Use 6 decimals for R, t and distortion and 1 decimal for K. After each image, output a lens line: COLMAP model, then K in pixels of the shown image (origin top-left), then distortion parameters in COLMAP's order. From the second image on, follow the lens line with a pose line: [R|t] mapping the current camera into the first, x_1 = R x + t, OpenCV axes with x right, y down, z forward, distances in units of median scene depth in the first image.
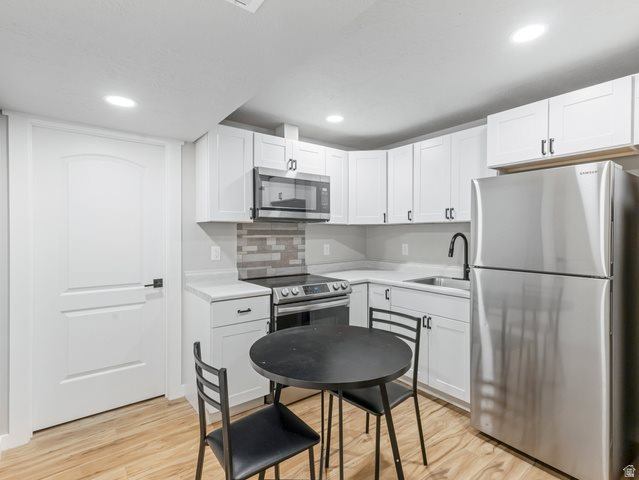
lens RADIAL K [[316.1, 0, 322.1], [0, 316.1, 238.6], [0, 0, 1]] dist [0.003214, 0.000339]
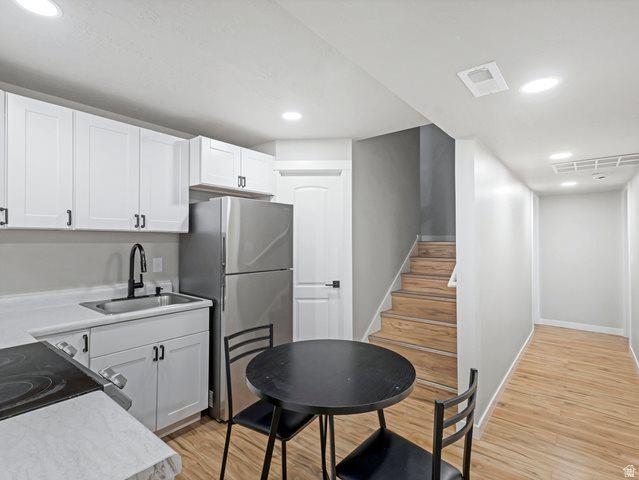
lens RADIAL K [[316.1, 0, 322.1], [0, 316.1, 238.6], [0, 0, 1]] dist [0.003214, 0.000339]
pose [[-0.202440, 0.018806, 0.979114, -0.588390], [0.012996, 0.999779, -0.016516, -0.013128], [-0.979208, 0.009381, -0.202640, 0.785723]]
